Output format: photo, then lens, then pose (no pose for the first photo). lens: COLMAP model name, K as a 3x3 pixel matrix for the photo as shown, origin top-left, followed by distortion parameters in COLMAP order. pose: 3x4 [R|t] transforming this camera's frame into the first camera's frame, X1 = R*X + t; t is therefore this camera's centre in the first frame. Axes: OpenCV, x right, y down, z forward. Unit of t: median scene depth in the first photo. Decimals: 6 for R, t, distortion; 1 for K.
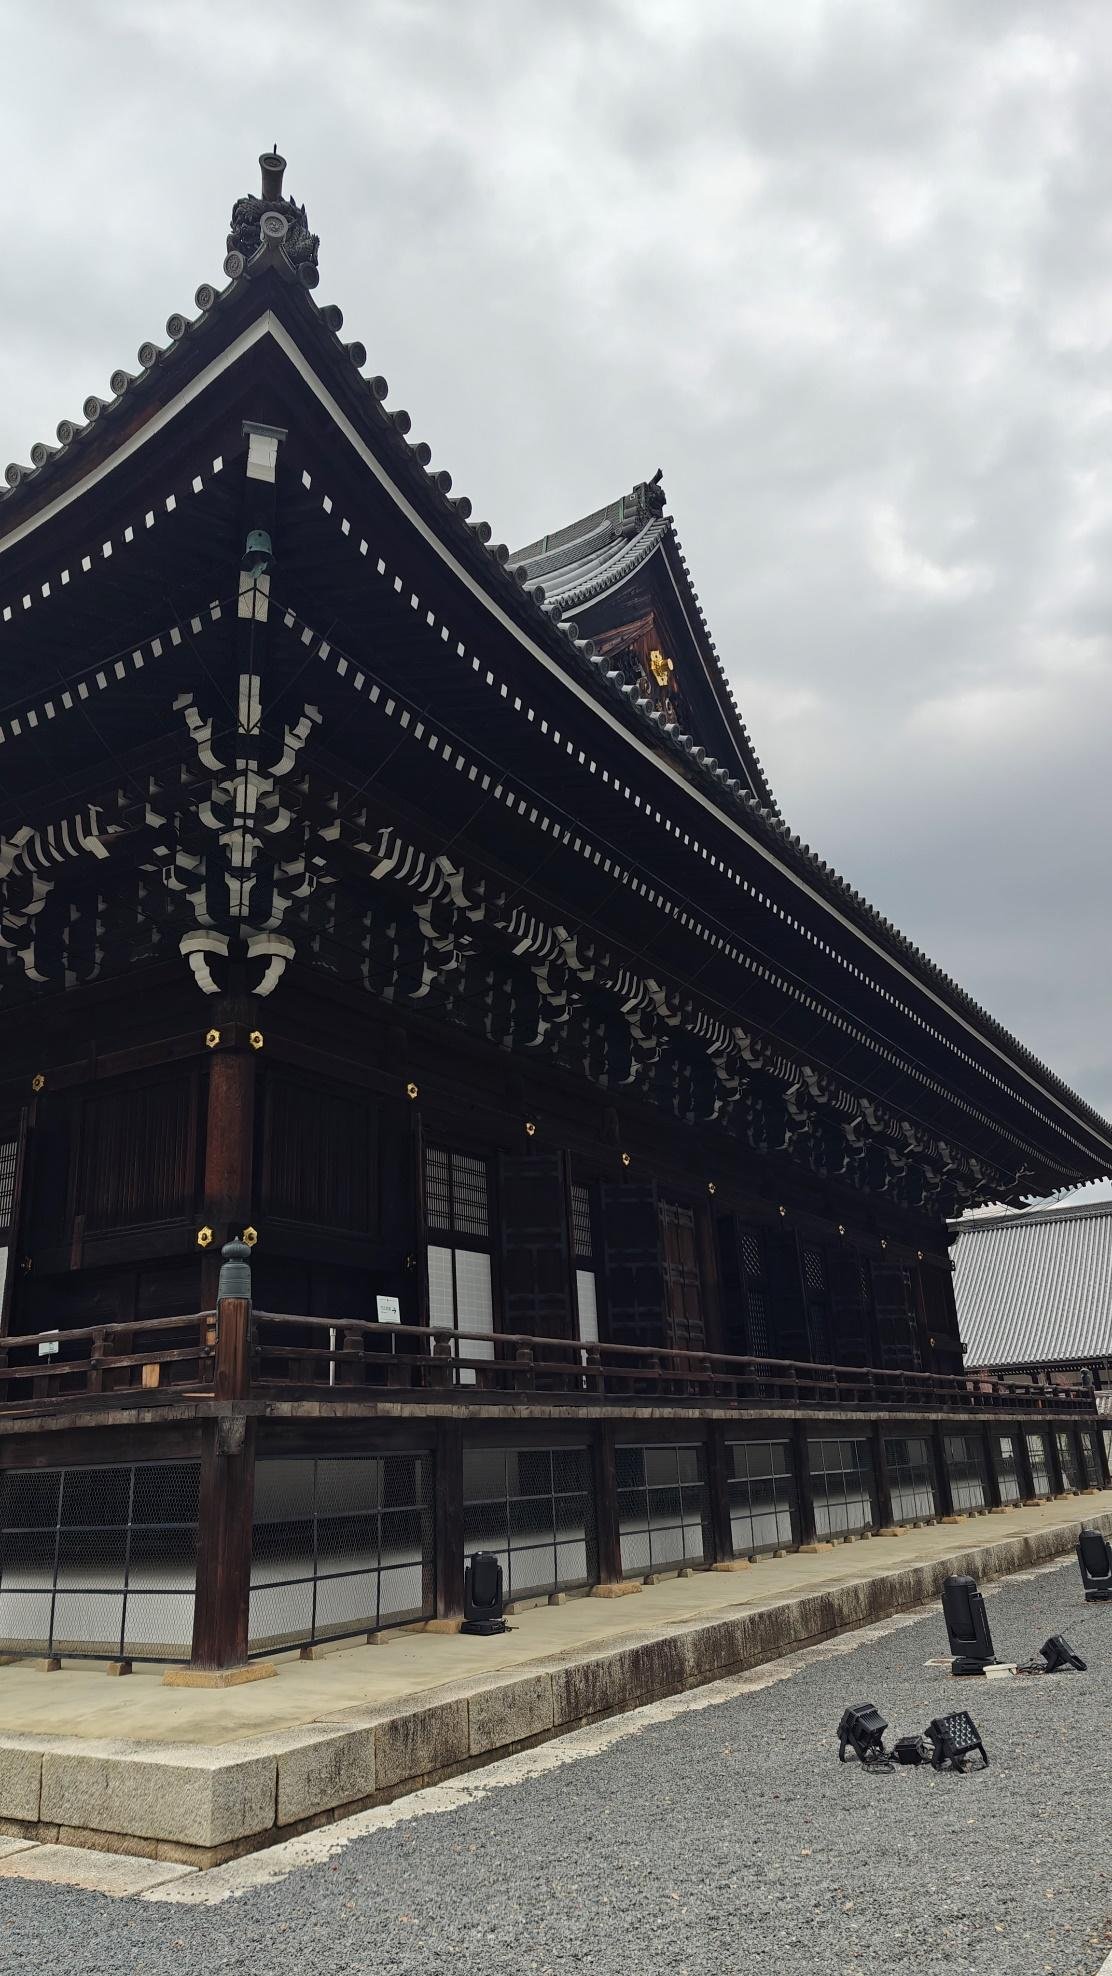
lens RADIAL K [[1361.5, 0, 546.5], [0, 1361.5, 1009.9], [0, 0, 1]] dist [0.034883, -0.027371]
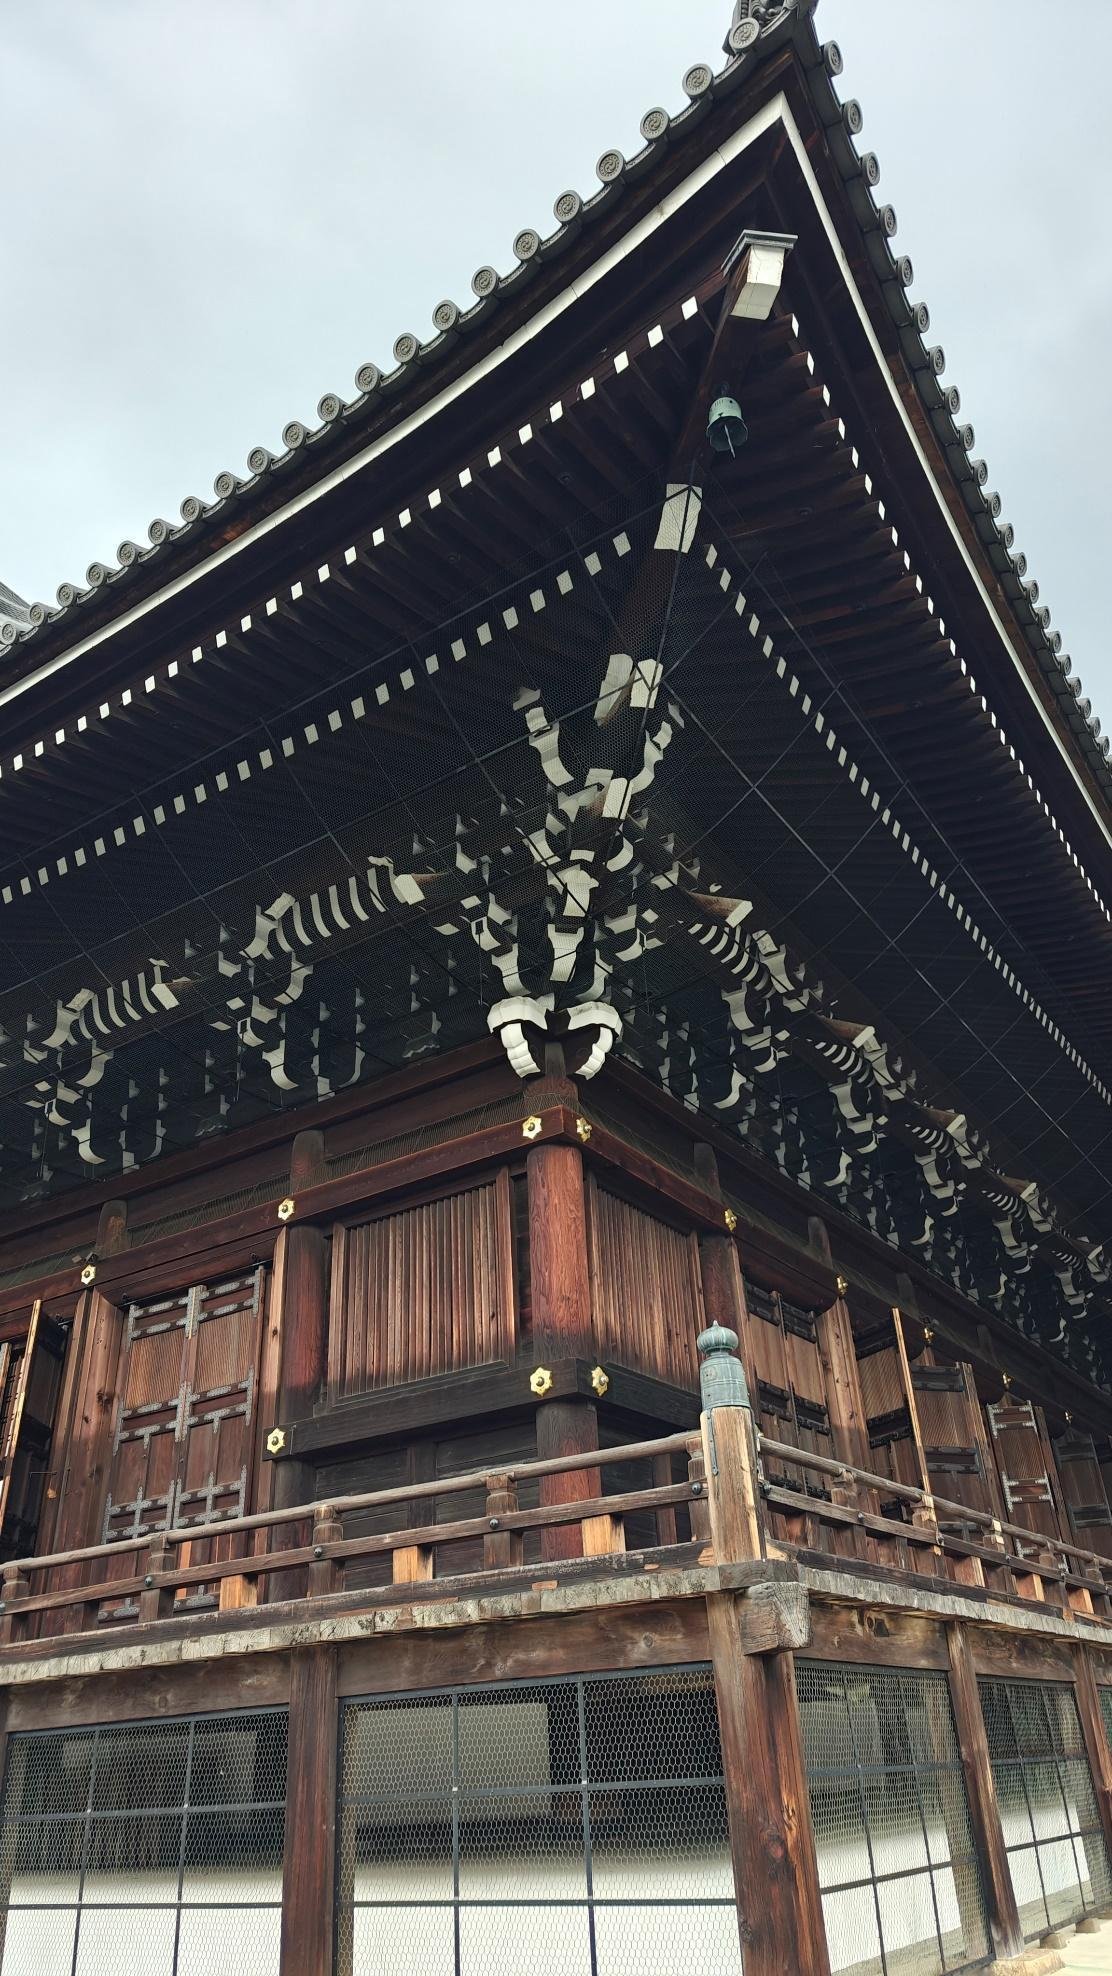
lens RADIAL K [[1361.5, 0, 565.7], [0, 1361.5, 990.1], [0, 0, 1]] dist [0.034883, -0.027371]
pose [[0.999505, -0.026500, -0.016965, -0.209369], [0.022560, 0.979388, -0.200723, 0.101974], [0.021935, 0.200241, 0.979501, 0.202034]]
